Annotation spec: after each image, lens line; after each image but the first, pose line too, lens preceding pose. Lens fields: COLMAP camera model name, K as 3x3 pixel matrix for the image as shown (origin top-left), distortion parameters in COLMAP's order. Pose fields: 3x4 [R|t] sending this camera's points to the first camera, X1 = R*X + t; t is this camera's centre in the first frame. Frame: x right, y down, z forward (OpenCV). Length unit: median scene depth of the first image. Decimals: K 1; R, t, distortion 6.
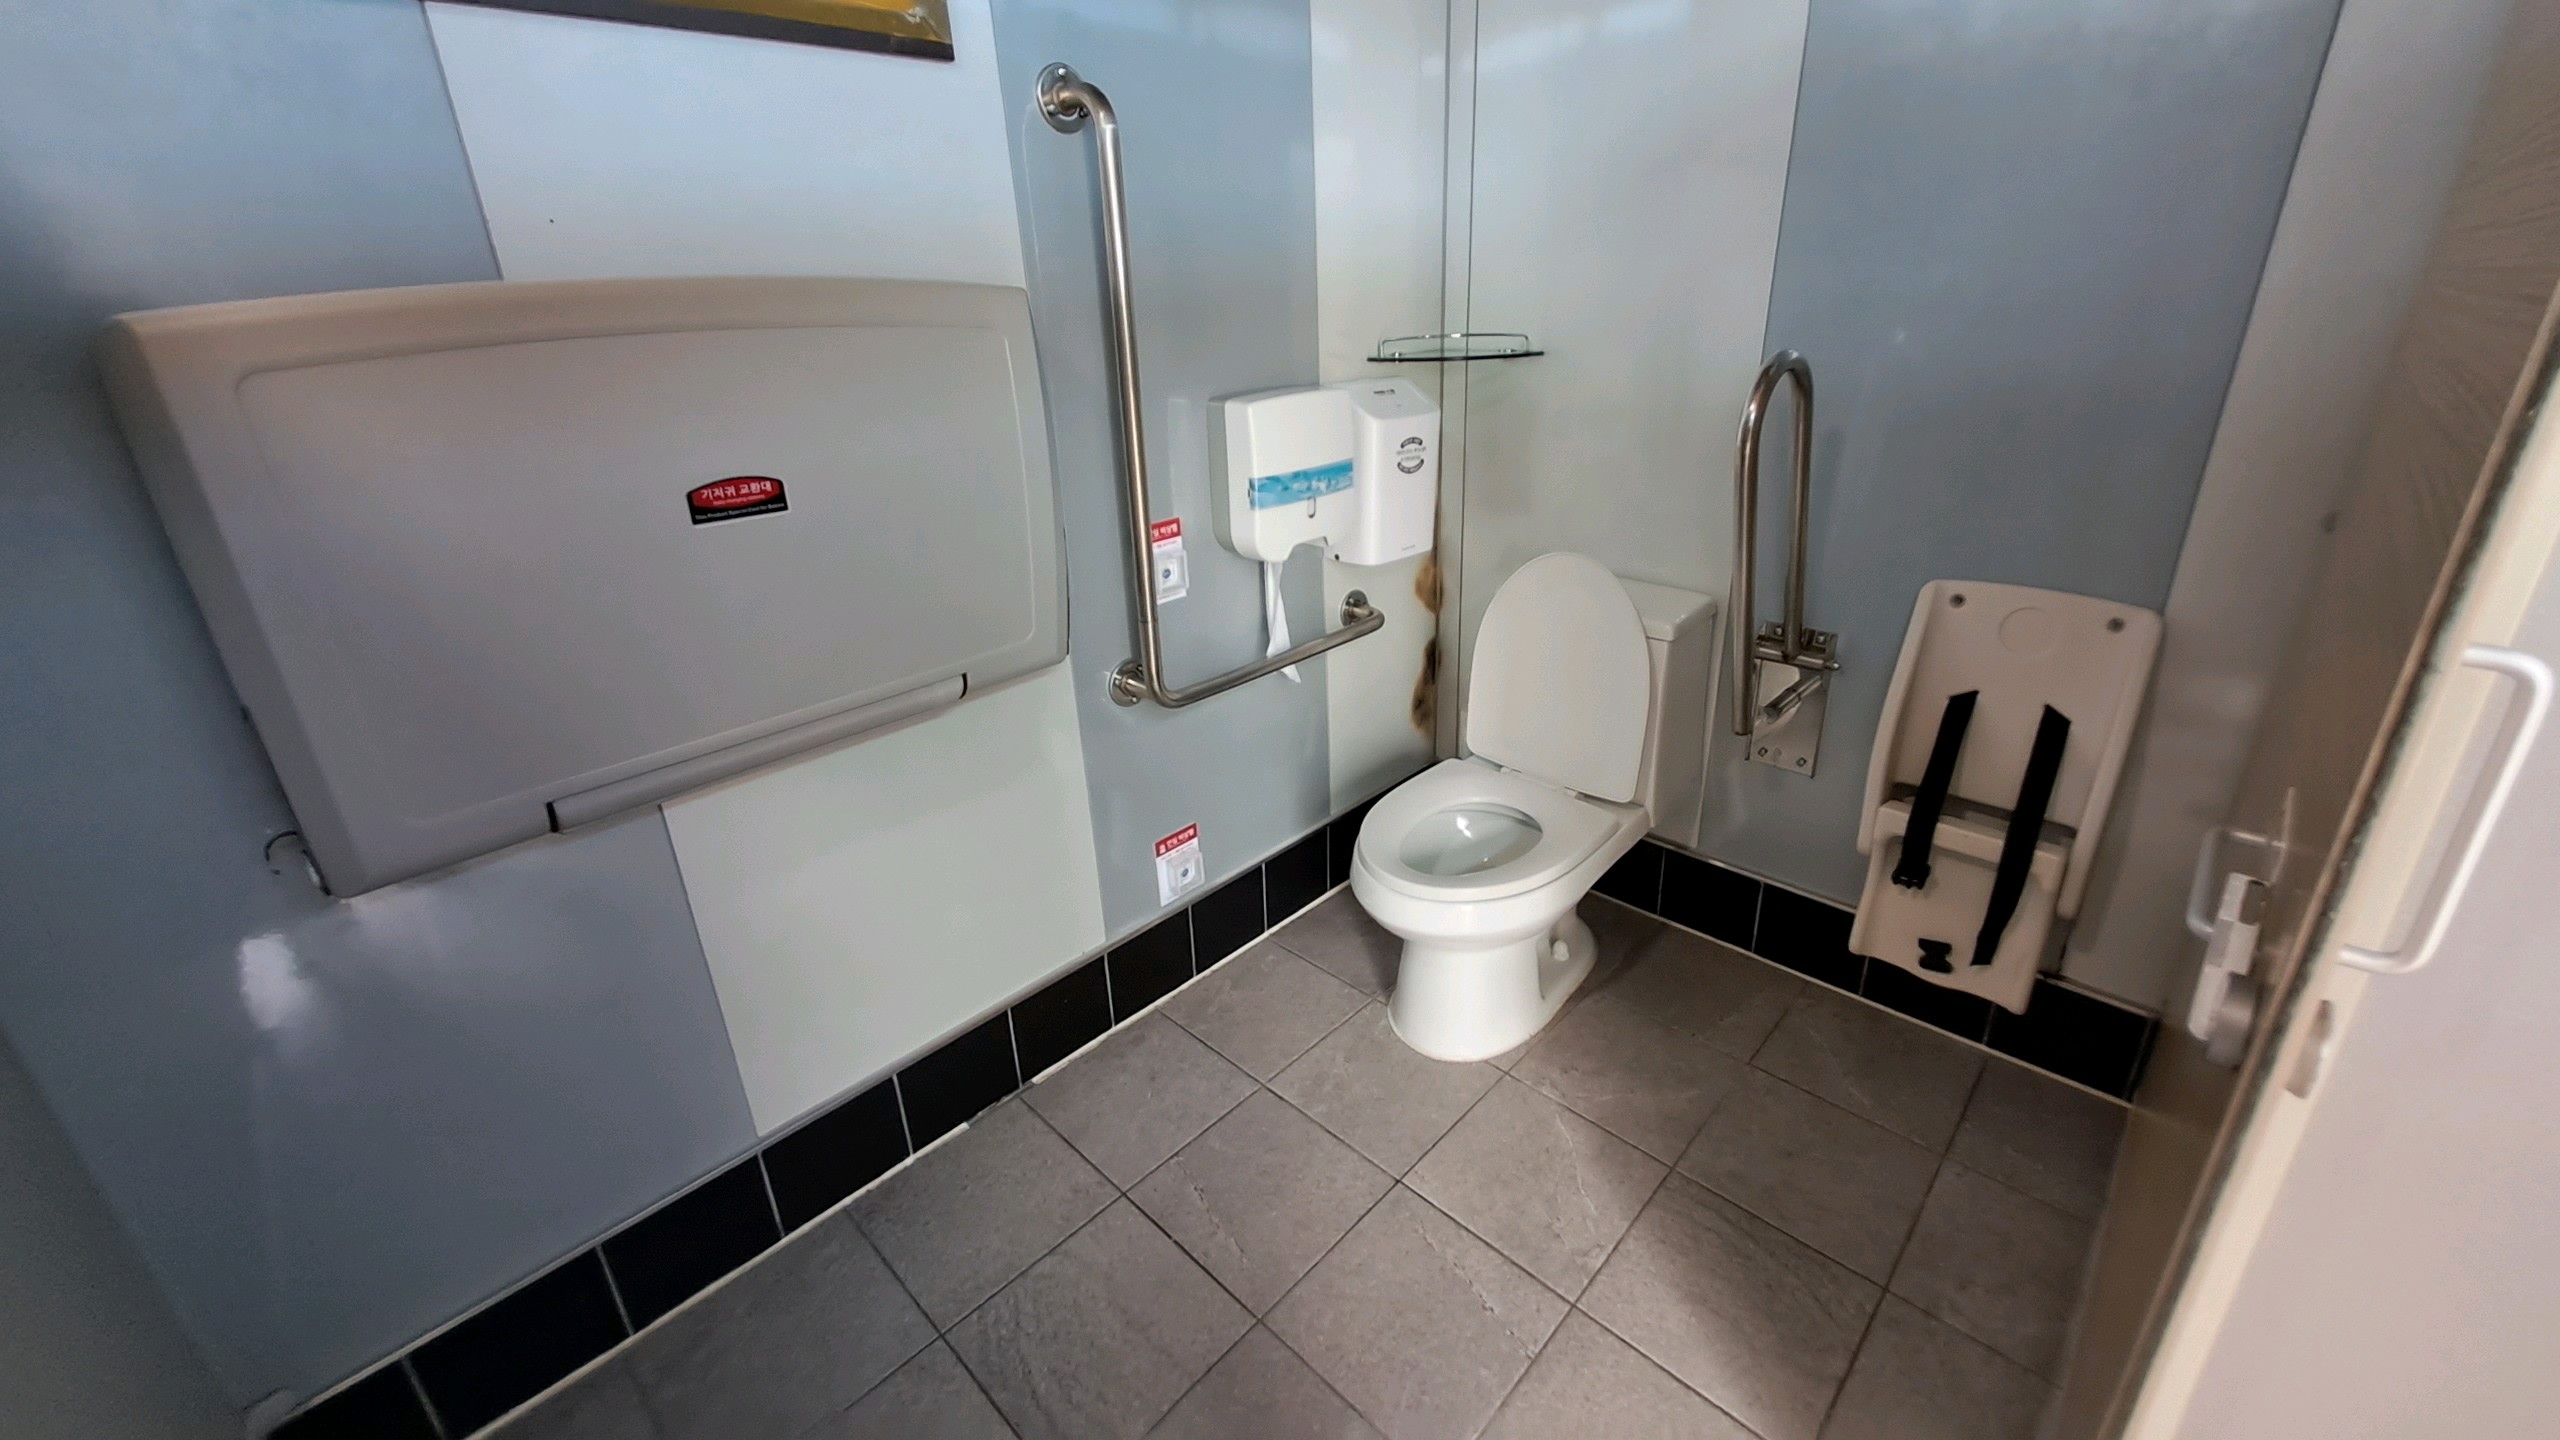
lens RADIAL K [[1020.4, 0, 1274.4], [0, 1020.4, 709.0], [0, 0, 1]] dist [0.001229, 0.000049]
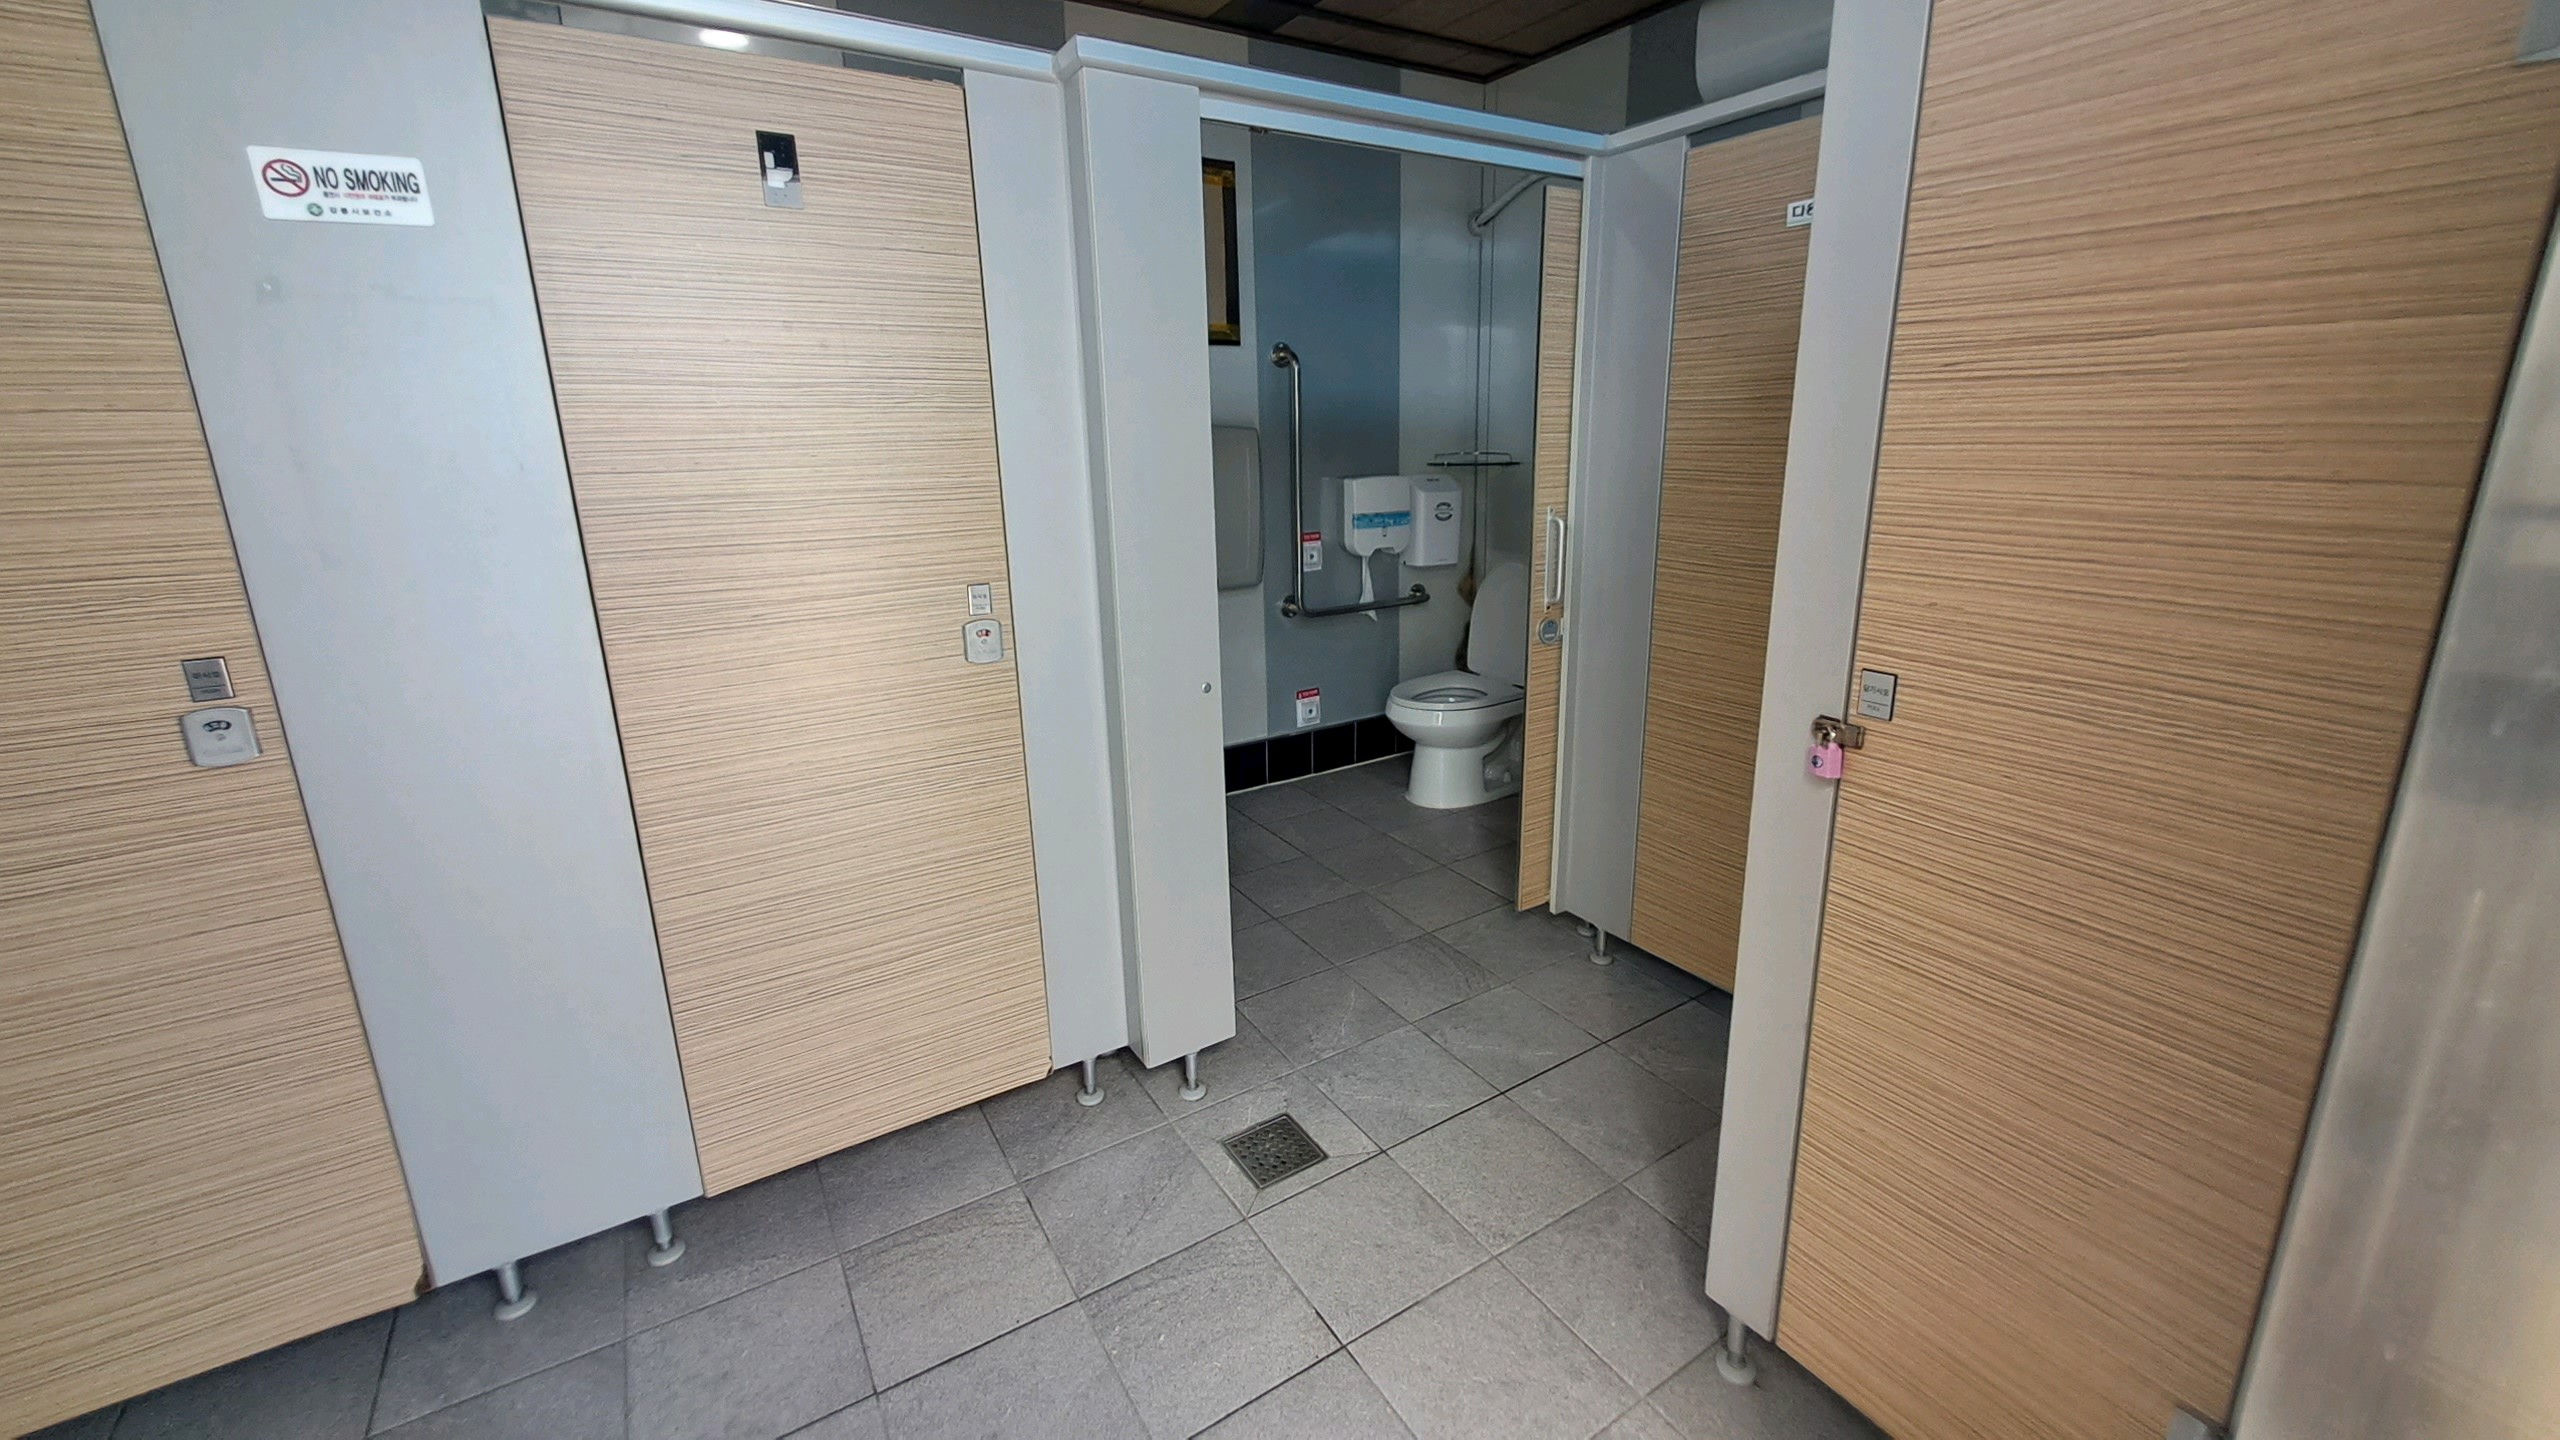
lens RADIAL K [[1020.4, 0, 1288.6], [0, 1020.4, 709.9], [0, 0, 1]] dist [0.001229, 0.000049]
pose [[0.973149, 0.083133, -0.214640, 0.317533], [-0.103920, 0.990735, -0.087438, 0.358976], [0.205383, 0.107395, 0.972771, -1.005536]]
